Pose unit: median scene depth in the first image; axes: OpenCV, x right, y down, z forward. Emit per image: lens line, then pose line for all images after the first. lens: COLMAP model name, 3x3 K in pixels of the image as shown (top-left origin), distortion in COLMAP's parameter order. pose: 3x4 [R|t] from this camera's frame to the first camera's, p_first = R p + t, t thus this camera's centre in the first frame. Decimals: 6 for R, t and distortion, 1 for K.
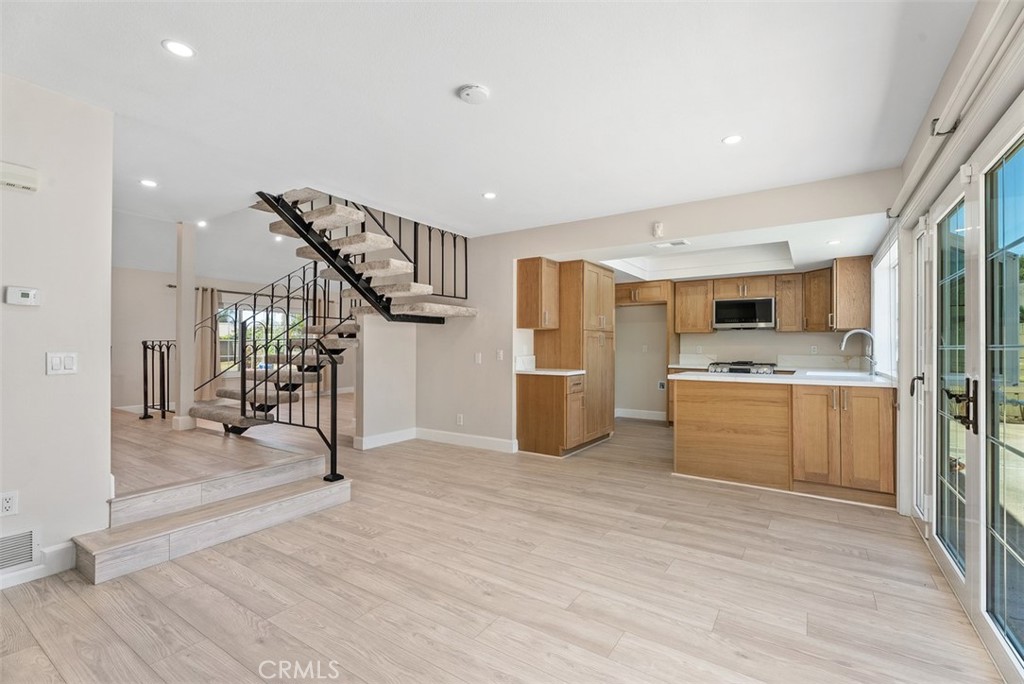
lens RADIAL K [[450.3, 0, 512.0], [0, 450.3, 342.0], [0, 0, 1]] dist [0.013816, 0.000036]
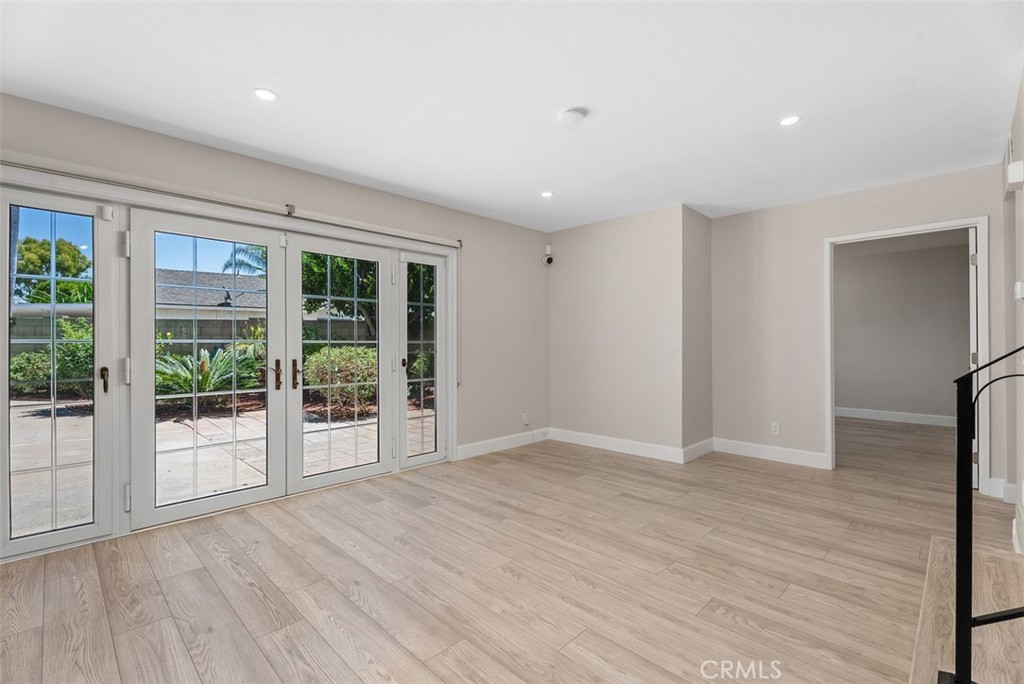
lens RADIAL K [[457.2, 0, 512.0], [0, 457.2, 342.0], [0, 0, 1]] dist [0.001972, 0.000104]
pose [[-0.981649, -0.000243, 0.190698, -0.071654], [-0.003069, 0.999890, -0.014521, 0.014513], [-0.190674, -0.014840, -0.981541, 0.985675]]
